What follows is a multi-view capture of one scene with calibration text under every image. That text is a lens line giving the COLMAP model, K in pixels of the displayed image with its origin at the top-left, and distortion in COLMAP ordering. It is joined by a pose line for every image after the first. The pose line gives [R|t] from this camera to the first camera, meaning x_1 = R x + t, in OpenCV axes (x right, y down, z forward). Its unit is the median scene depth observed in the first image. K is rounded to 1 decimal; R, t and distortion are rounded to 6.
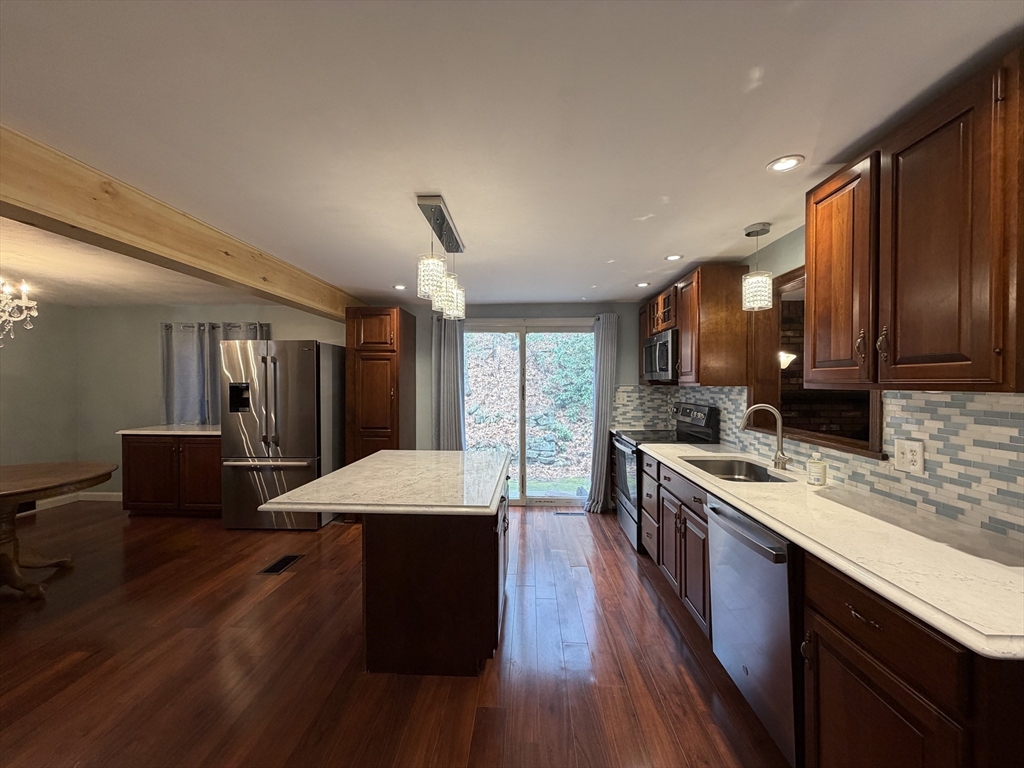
lens RADIAL K [[408.1, 0, 510.0], [0, 408.1, 385.3], [0, 0, 1]] dist [-0.000438, 0.000620]
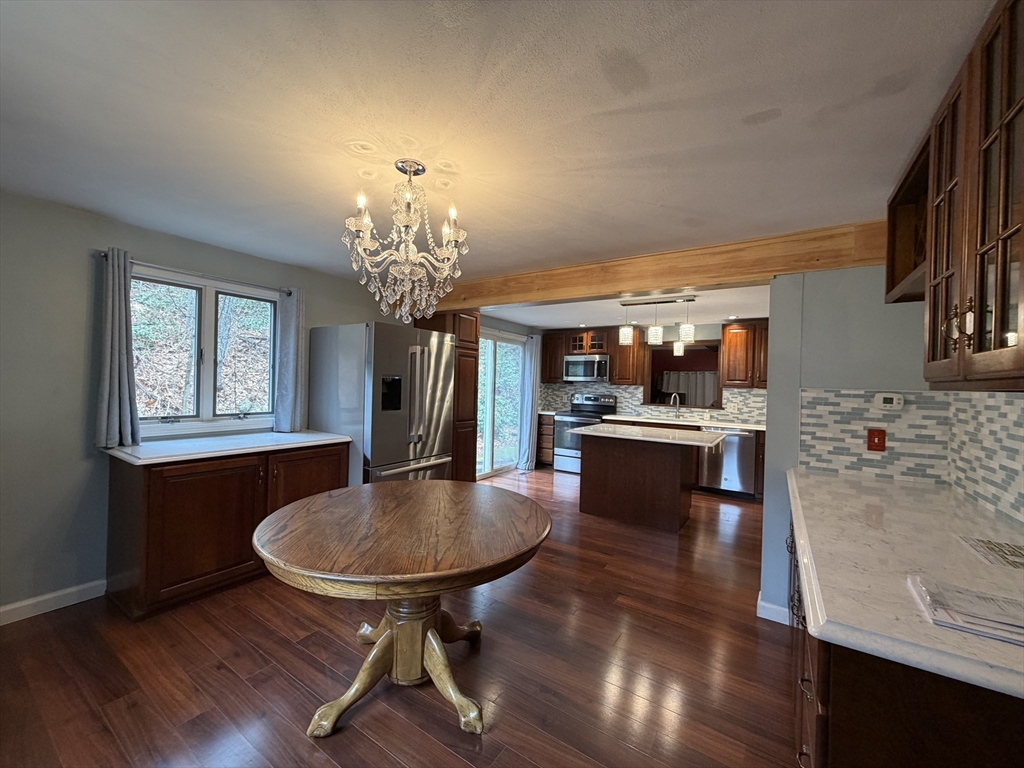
lens RADIAL K [[408.1, 0, 509.3], [0, 408.1, 383.6], [0, 0, 1]] dist [-0.000438, 0.000620]
pose [[0.513090, 0.012822, 0.858239, -1.428433], [-0.021382, 0.999769, -0.002153, 0.009595], [-0.858069, -0.017246, 0.513246, 0.413445]]
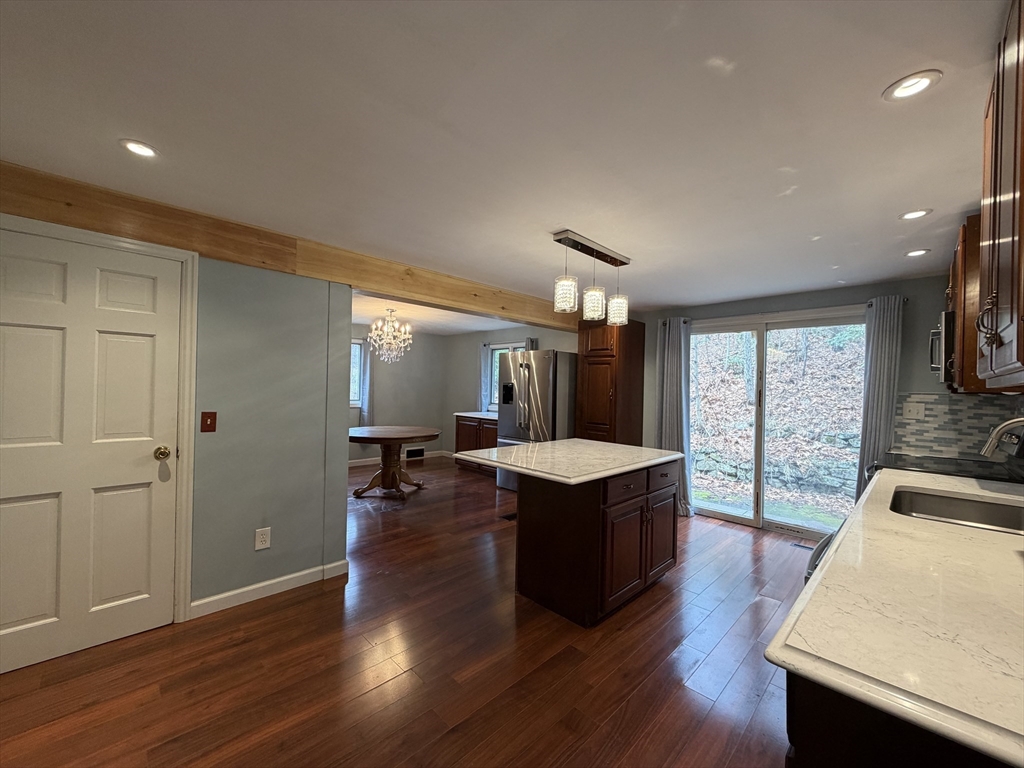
lens RADIAL K [[408.1, 0, 509.9], [0, 408.1, 384.9], [0, 0, 1]] dist [-0.000438, 0.000620]
pose [[0.737360, 0.013979, -0.675356, 0.311783], [-0.027873, 0.999564, -0.009742, 0.016482], [0.674925, 0.026008, 0.737428, -0.019269]]
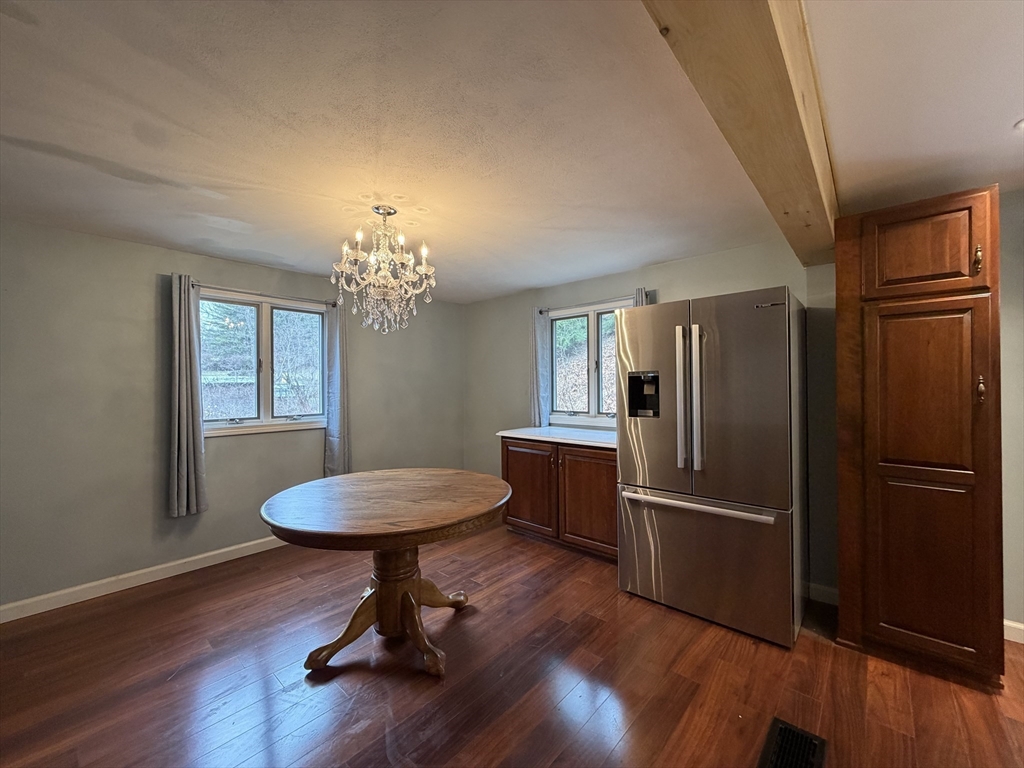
lens RADIAL K [[408.1, 0, 509.4], [0, 408.1, 383.5], [0, 0, 1]] dist [-0.000438, 0.000620]
pose [[0.773431, -0.010436, -0.633794, -0.472557], [0.004921, 0.999933, -0.010459, 0.021674], [0.633861, 0.004970, 0.773431, 0.414663]]
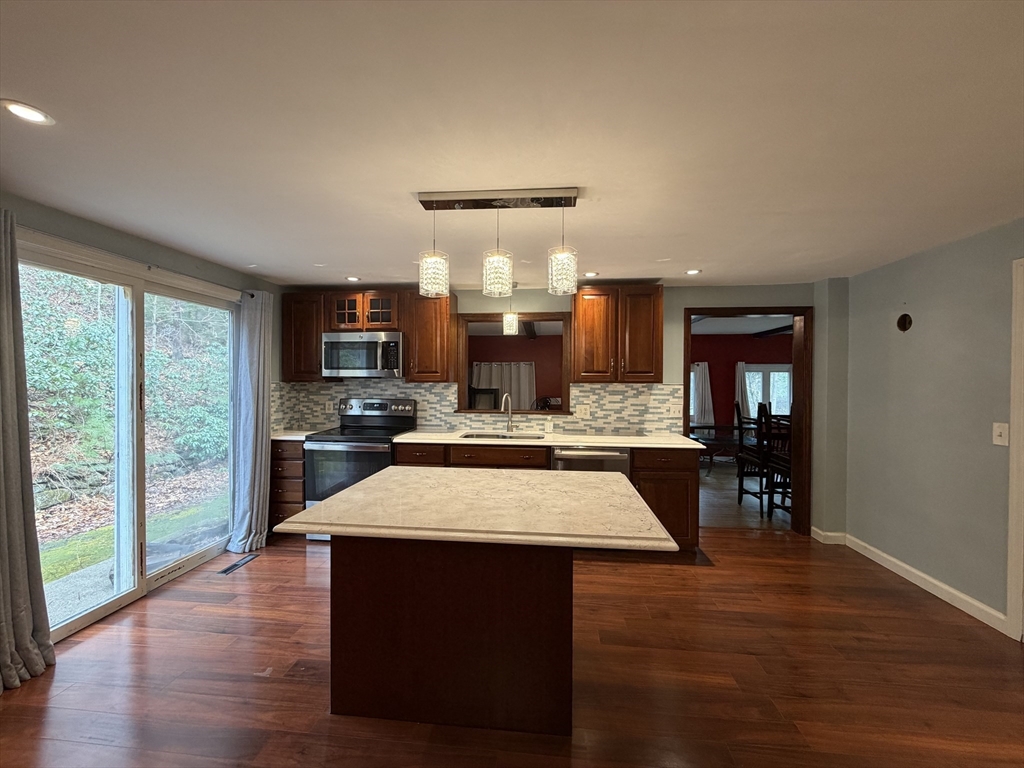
lens RADIAL K [[408.1, 0, 509.5], [0, 408.1, 384.5], [0, 0, 1]] dist [-0.000438, 0.000620]
pose [[0.054580, -0.010910, 0.998450, -0.687257], [0.003191, 0.999937, 0.010752, -0.004608], [-0.998504, 0.002599, 0.054611, 0.630374]]
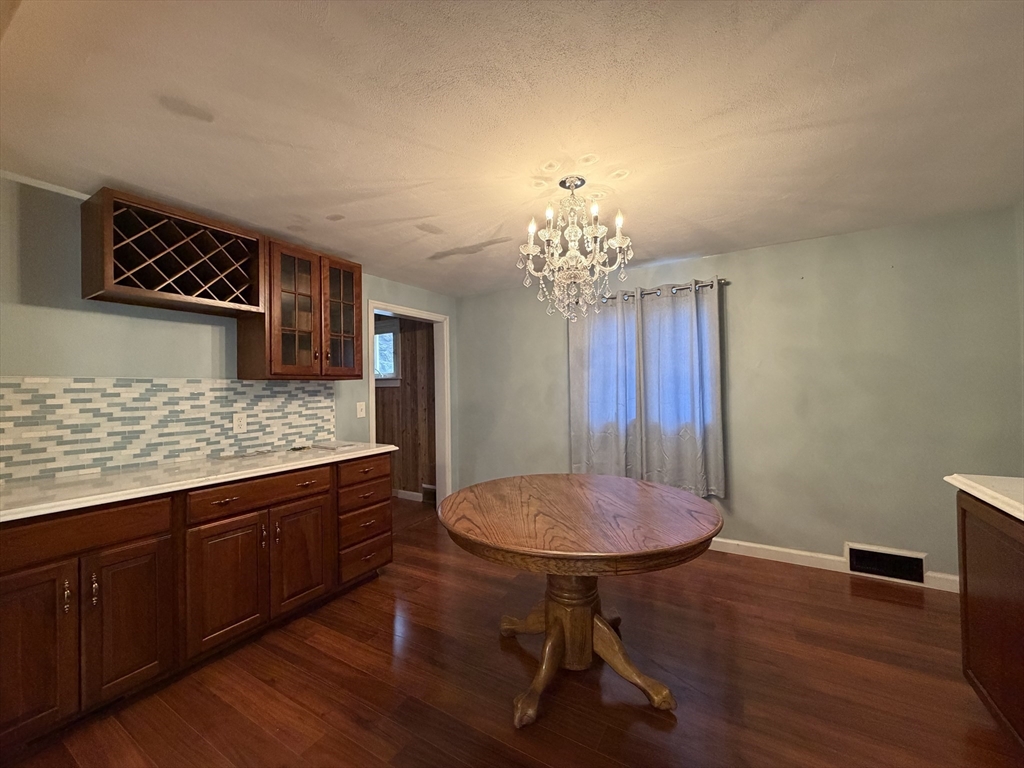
lens RADIAL K [[408.1, 0, 505.7], [0, 408.1, 385.5], [0, 0, 1]] dist [-0.000438, 0.000620]
pose [[-0.478890, -0.002136, -0.877872, -0.484121], [0.009641, 0.999924, -0.007692, 0.028346], [0.877822, -0.012147, -0.478833, 0.991219]]
